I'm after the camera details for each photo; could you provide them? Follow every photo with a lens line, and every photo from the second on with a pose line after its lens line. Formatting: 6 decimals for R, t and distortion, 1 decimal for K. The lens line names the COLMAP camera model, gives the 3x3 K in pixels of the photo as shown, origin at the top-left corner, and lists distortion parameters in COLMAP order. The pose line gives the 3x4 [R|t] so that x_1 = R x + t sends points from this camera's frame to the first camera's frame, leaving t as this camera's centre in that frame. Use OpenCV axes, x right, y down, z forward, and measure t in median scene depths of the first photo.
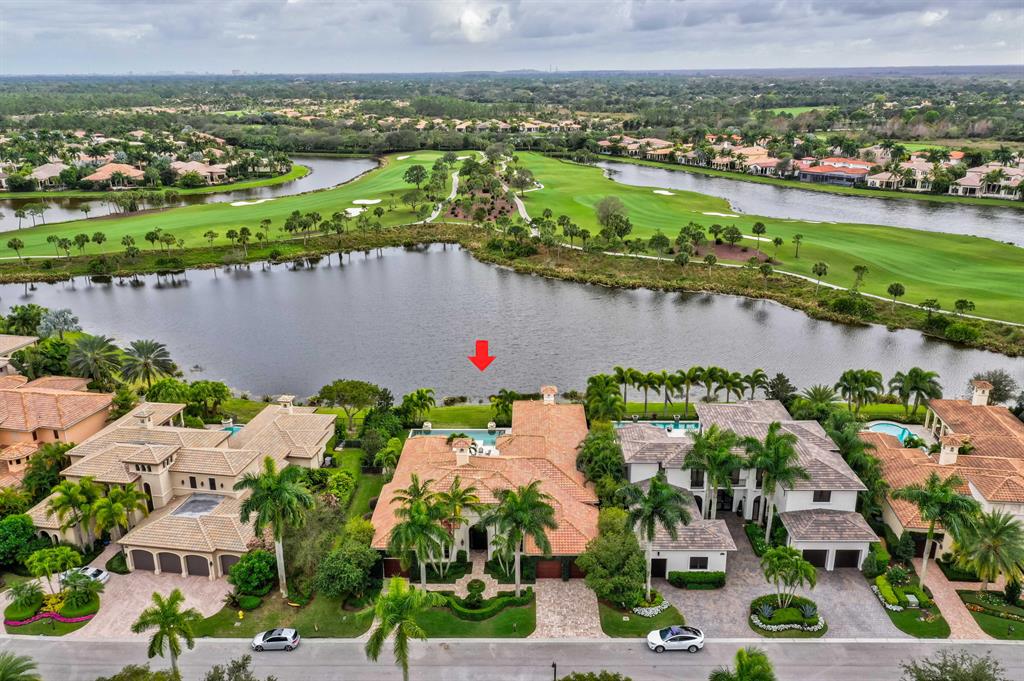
lens RADIAL K [[811.1, 0, 512.0], [0, 811.1, 340.5], [0, 0, 1]] dist [0.020150, 0.001283]
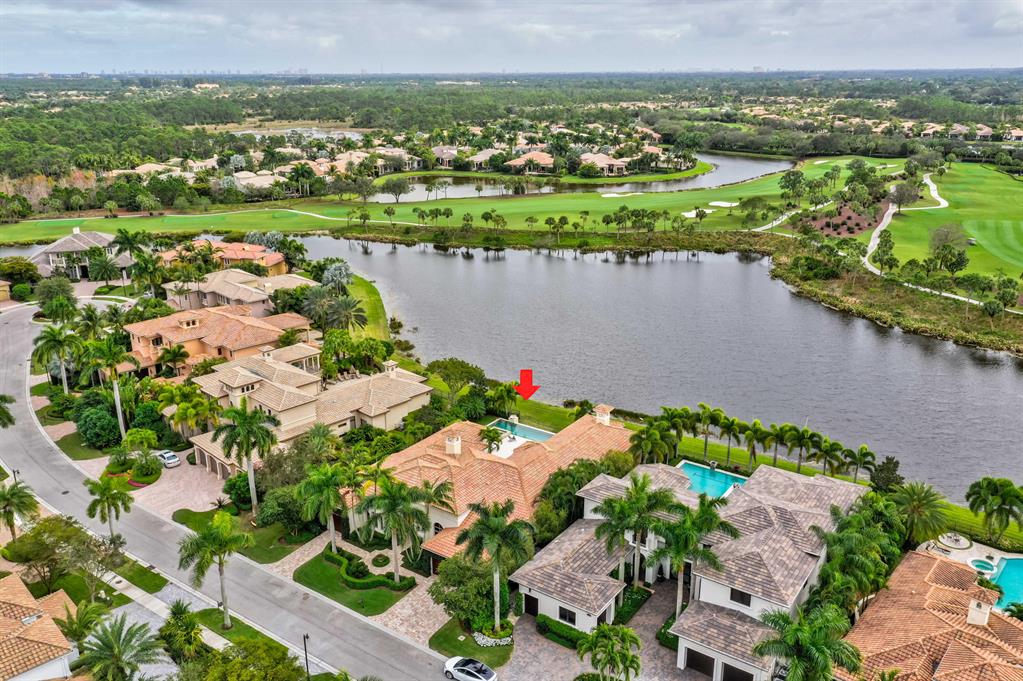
lens RADIAL K [[810.3, 0, 511.5], [0, 810.3, 340.5], [0, 0, 1]] dist [0.020150, 0.001283]
pose [[0.827526, 0.181656, -0.531227, 0.422615], [-0.179451, 0.982154, 0.056311, -0.050121], [0.531976, 0.048731, 0.845356, 0.121857]]
